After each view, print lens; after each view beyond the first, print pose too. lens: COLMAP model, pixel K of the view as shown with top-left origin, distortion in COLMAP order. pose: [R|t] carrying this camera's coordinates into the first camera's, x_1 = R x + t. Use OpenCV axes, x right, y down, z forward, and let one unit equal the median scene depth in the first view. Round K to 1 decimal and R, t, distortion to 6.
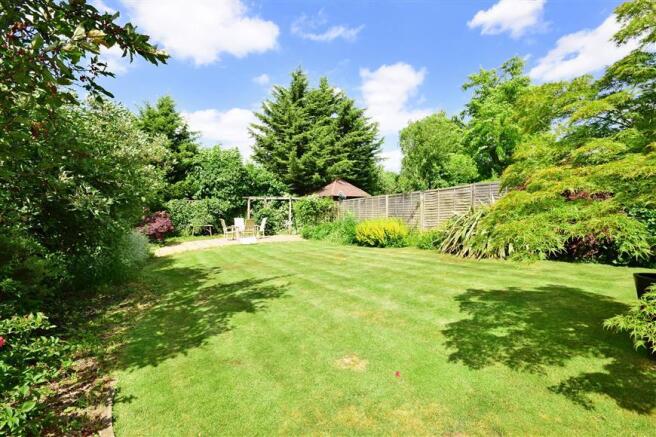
lens RADIAL K [[289.3, 0, 327.2], [0, 289.3, 219.1], [0, 0, 1]] dist [0.000722, -0.000663]
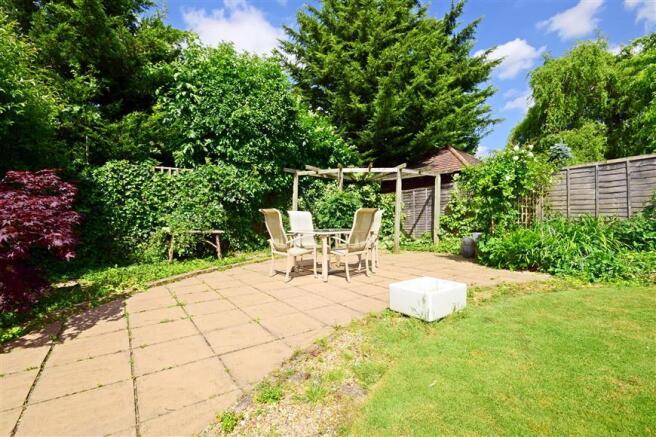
lens RADIAL K [[289.3, 0, 325.6], [0, 289.3, 225.6], [0, 0, 1]] dist [0.000722, -0.000663]
pose [[0.998235, 0.004699, 0.059207, -0.262027], [-0.004900, 0.999983, 0.003248, 0.010927], [-0.059191, -0.003532, 0.998240, 0.562181]]
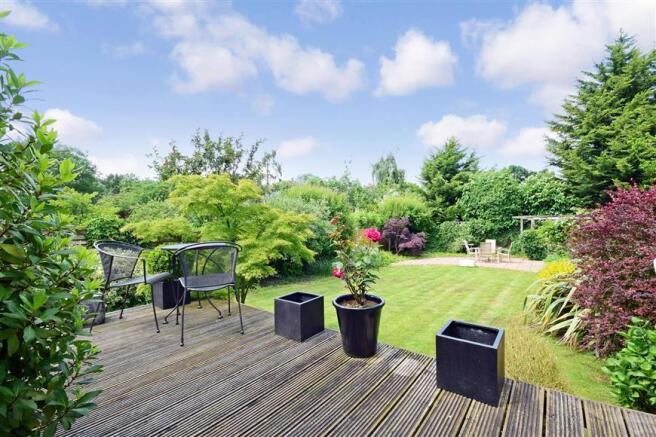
lens RADIAL K [[289.3, 0, 328.9], [0, 289.3, 221.6], [0, 0, 1]] dist [0.000722, -0.000663]
pose [[0.331953, -0.000514, -0.943296, 0.423919], [-0.012805, 0.999905, -0.005051, -0.049105], [0.943209, 0.013755, 0.331915, 0.108666]]
